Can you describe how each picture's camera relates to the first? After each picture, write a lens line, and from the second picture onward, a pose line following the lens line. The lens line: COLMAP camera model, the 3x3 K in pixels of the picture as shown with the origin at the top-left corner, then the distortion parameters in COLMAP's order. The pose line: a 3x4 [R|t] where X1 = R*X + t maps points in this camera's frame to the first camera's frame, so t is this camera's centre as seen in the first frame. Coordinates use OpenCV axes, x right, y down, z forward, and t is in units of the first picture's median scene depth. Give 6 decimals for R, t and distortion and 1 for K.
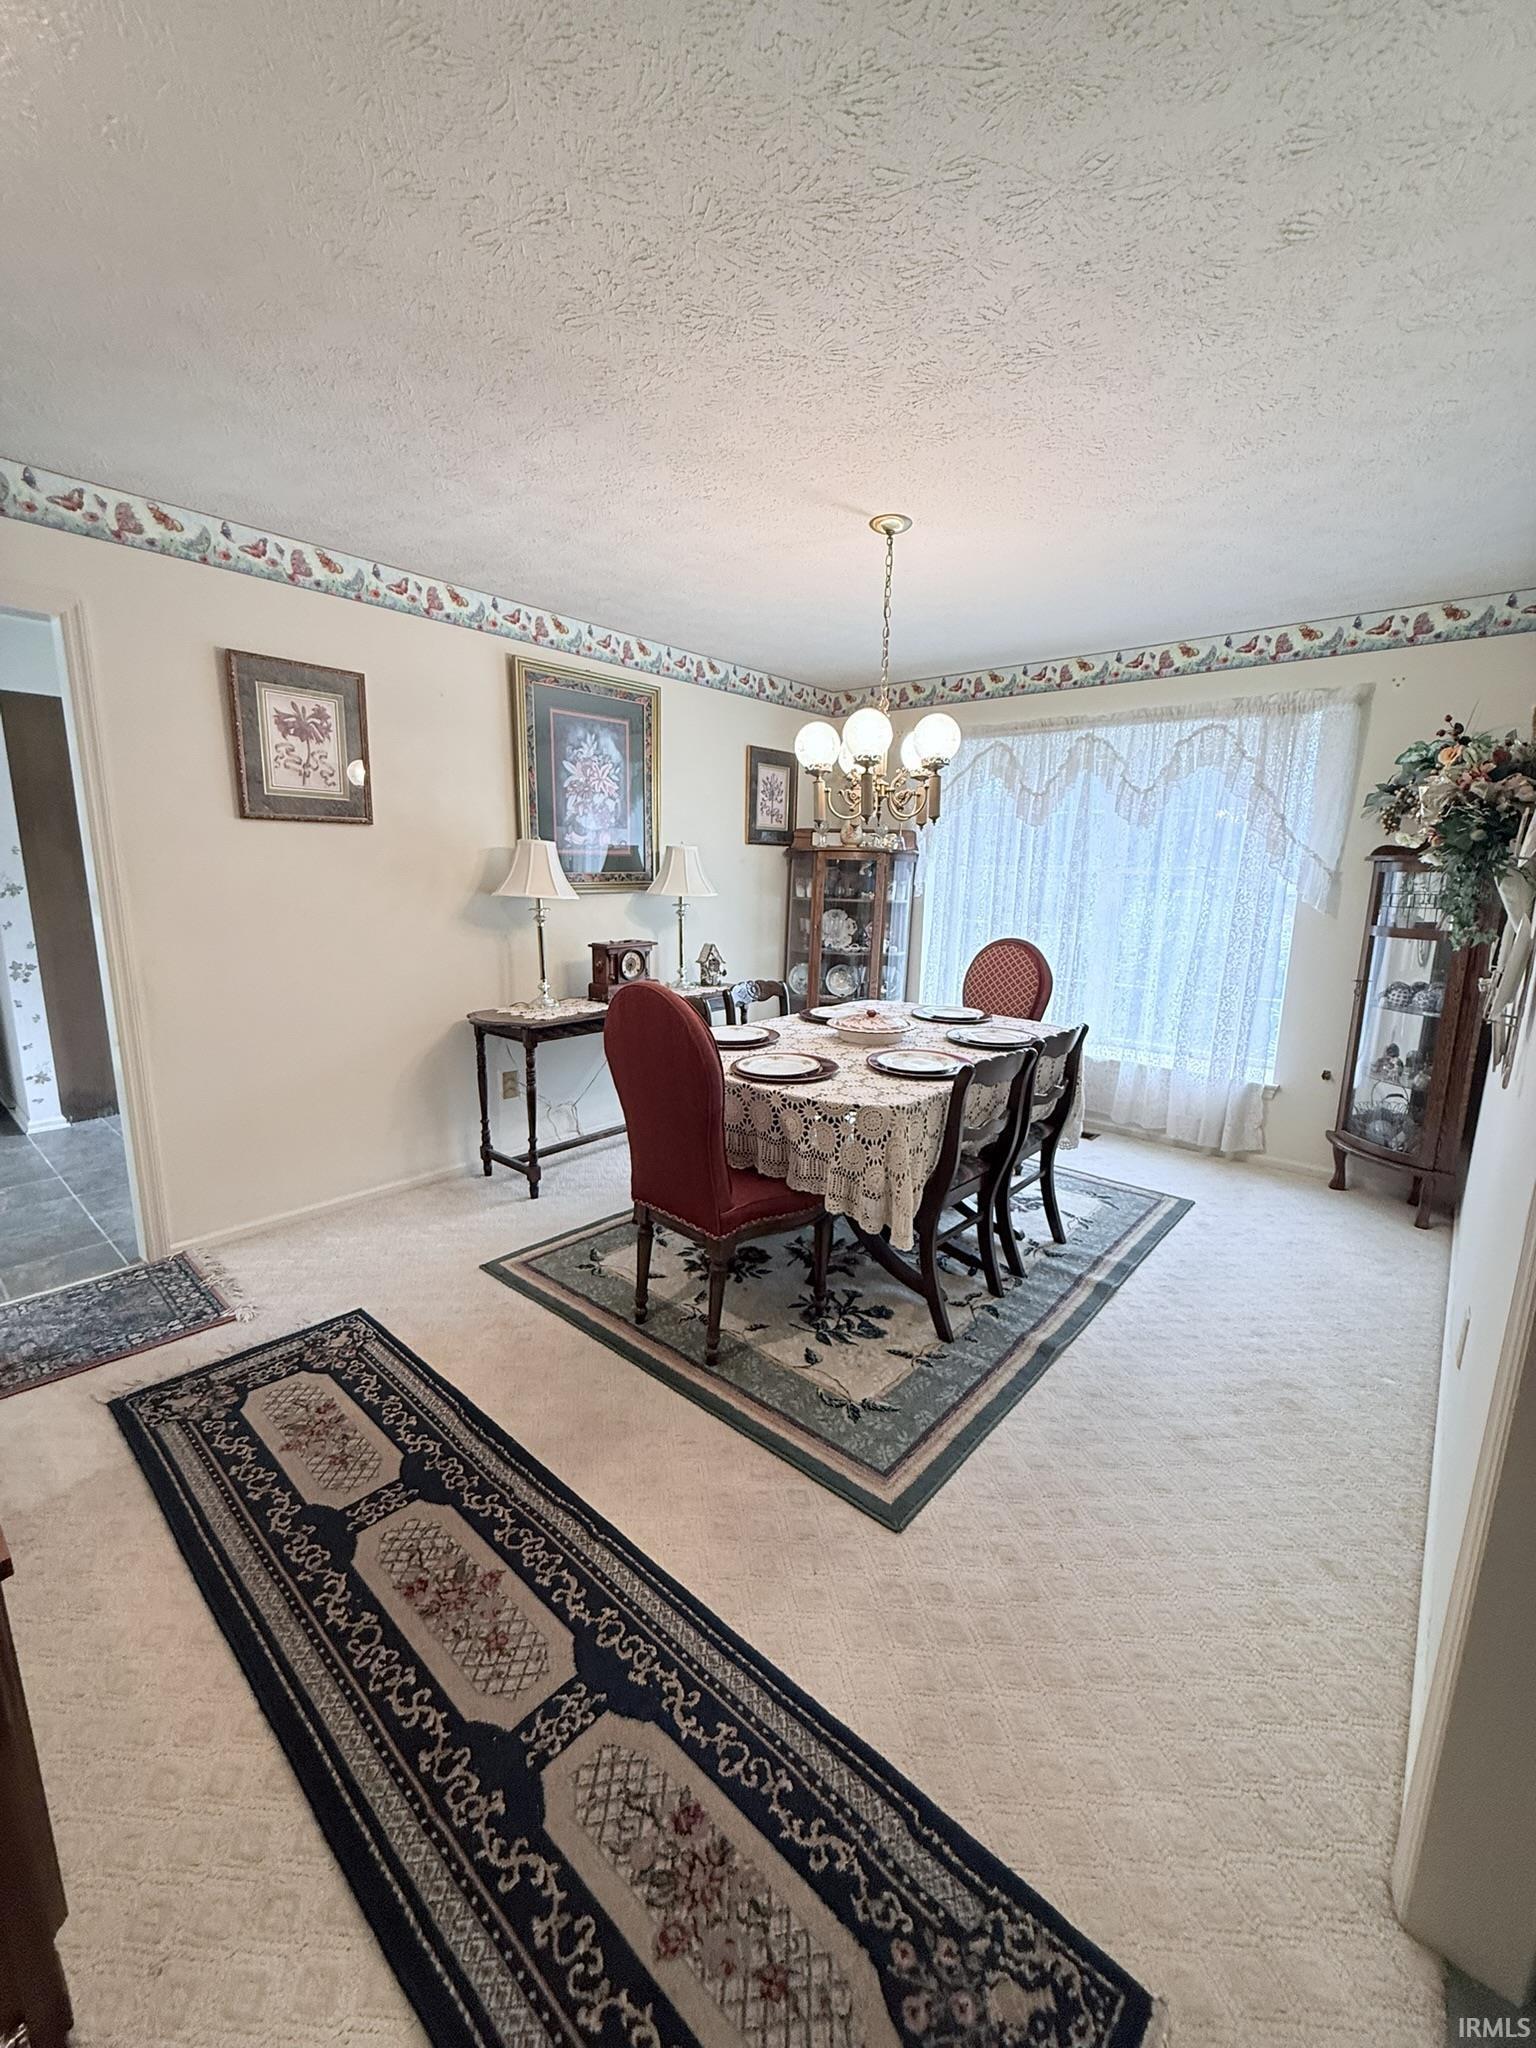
lens RADIAL K [[815.9, 0, 763.7], [0, 815.9, 1019.4], [0, 0, 1]] dist [-0.001958, 0.000547]
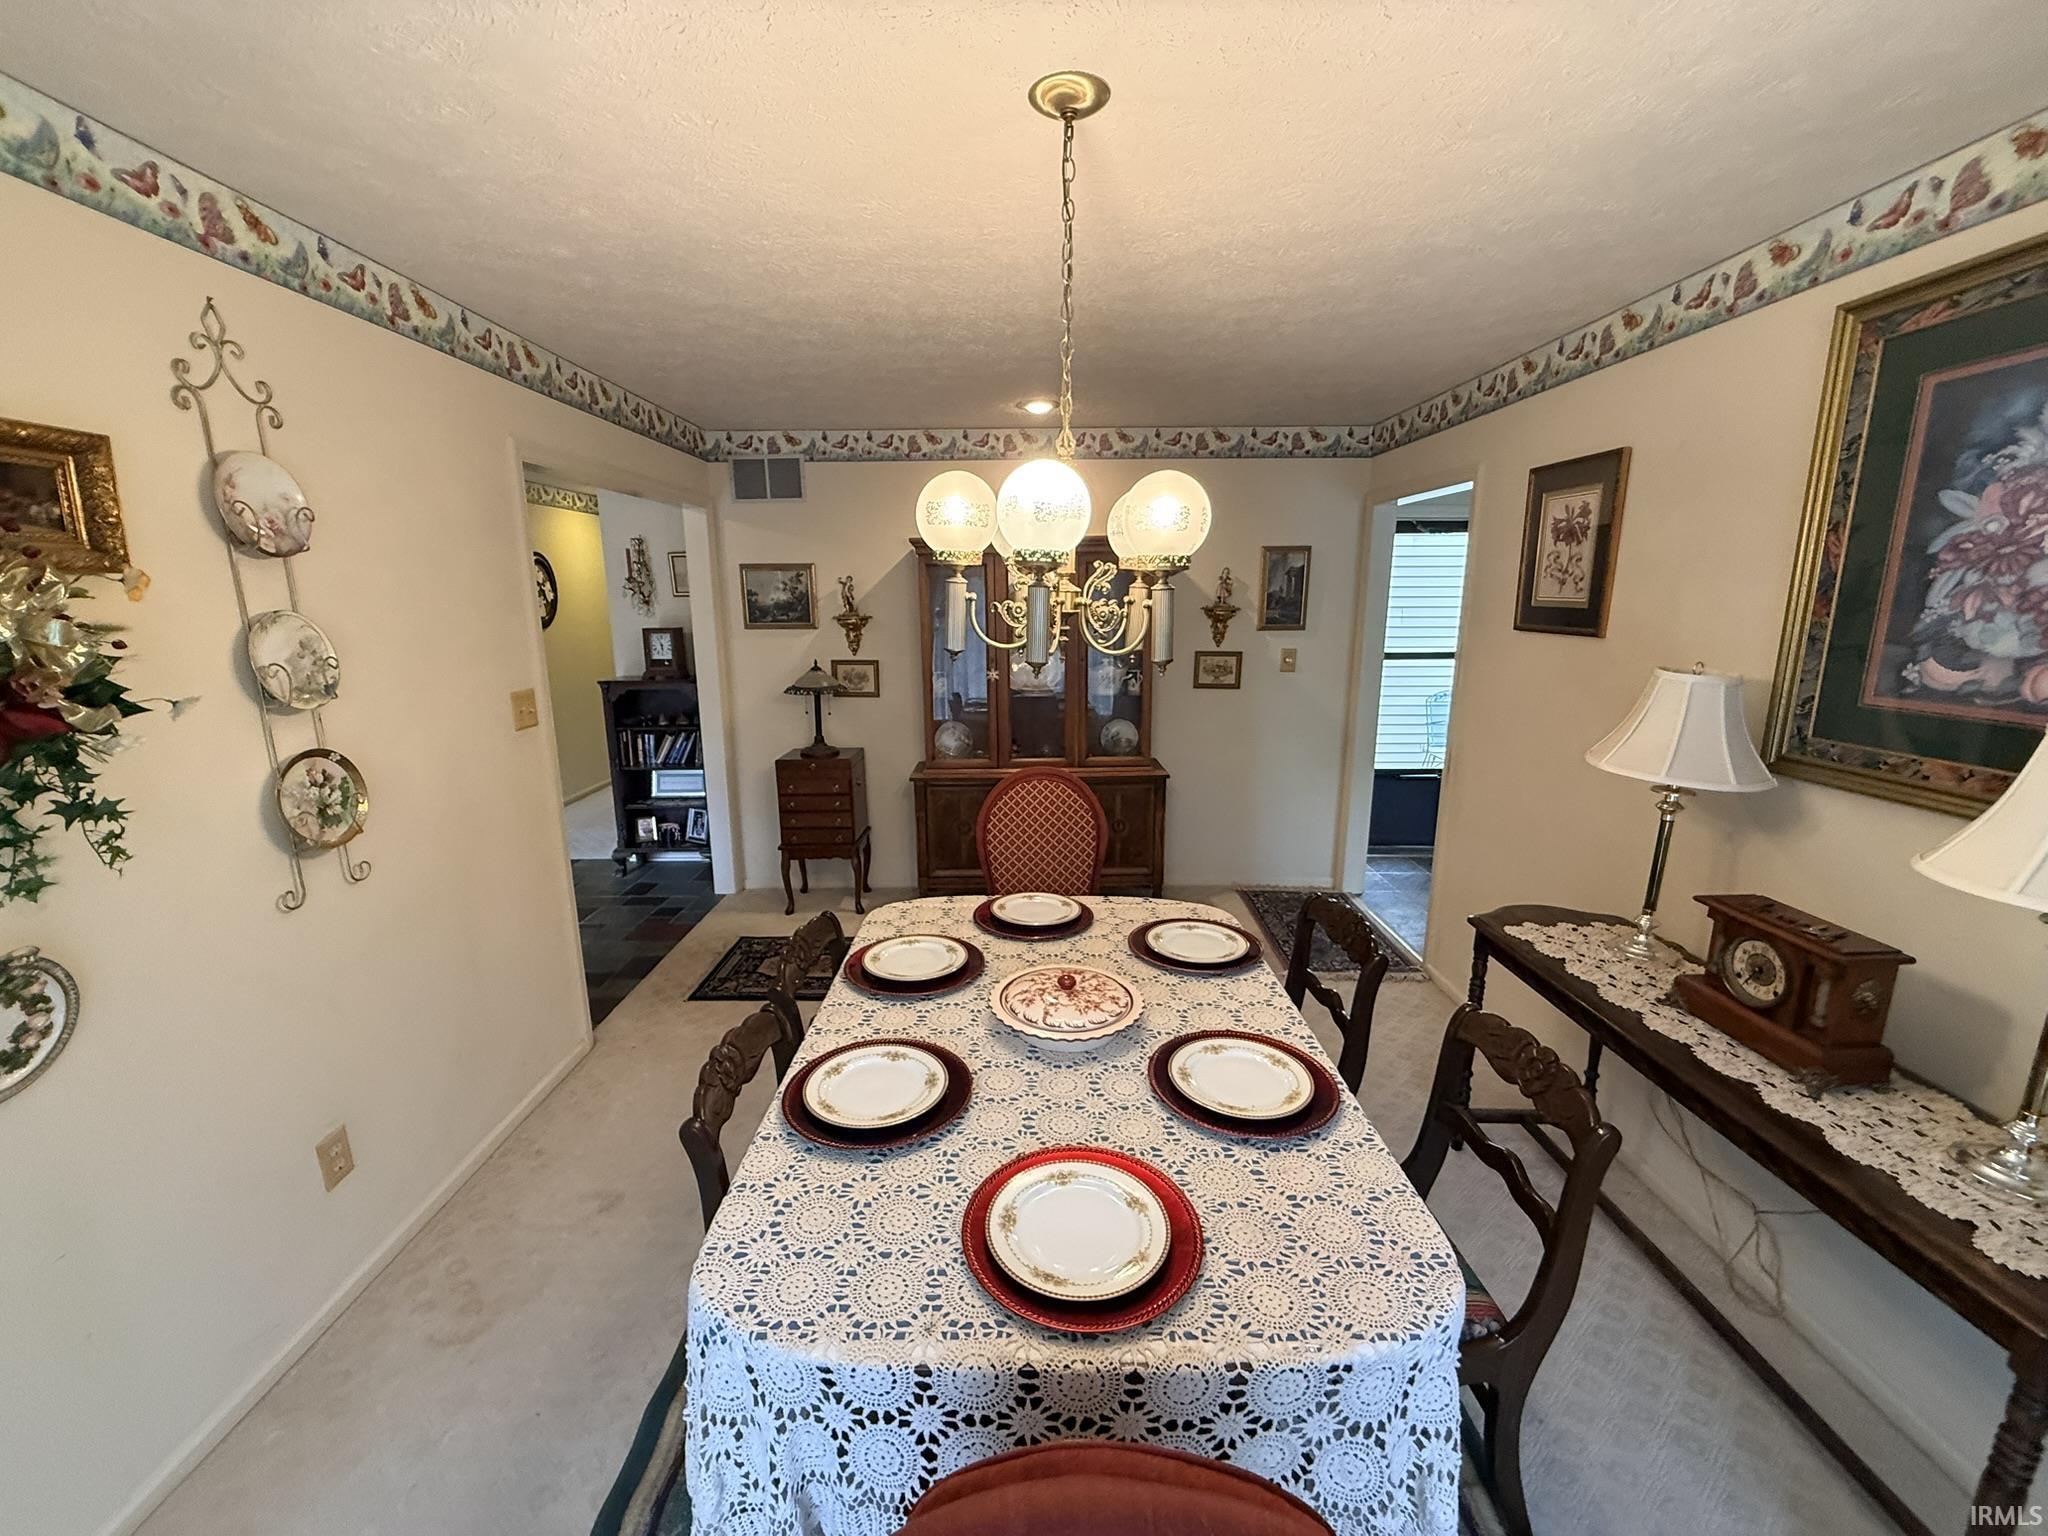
lens RADIAL K [[815.9, 0, 1027.0], [0, 815.9, 771.0], [0, 0, 1]] dist [-0.001958, 0.000547]
pose [[-0.749180, 0.127544, -0.649970, 0.492367], [-0.135082, 0.931242, 0.338440, -0.325908], [0.648445, 0.341352, -0.680439, 1.283567]]
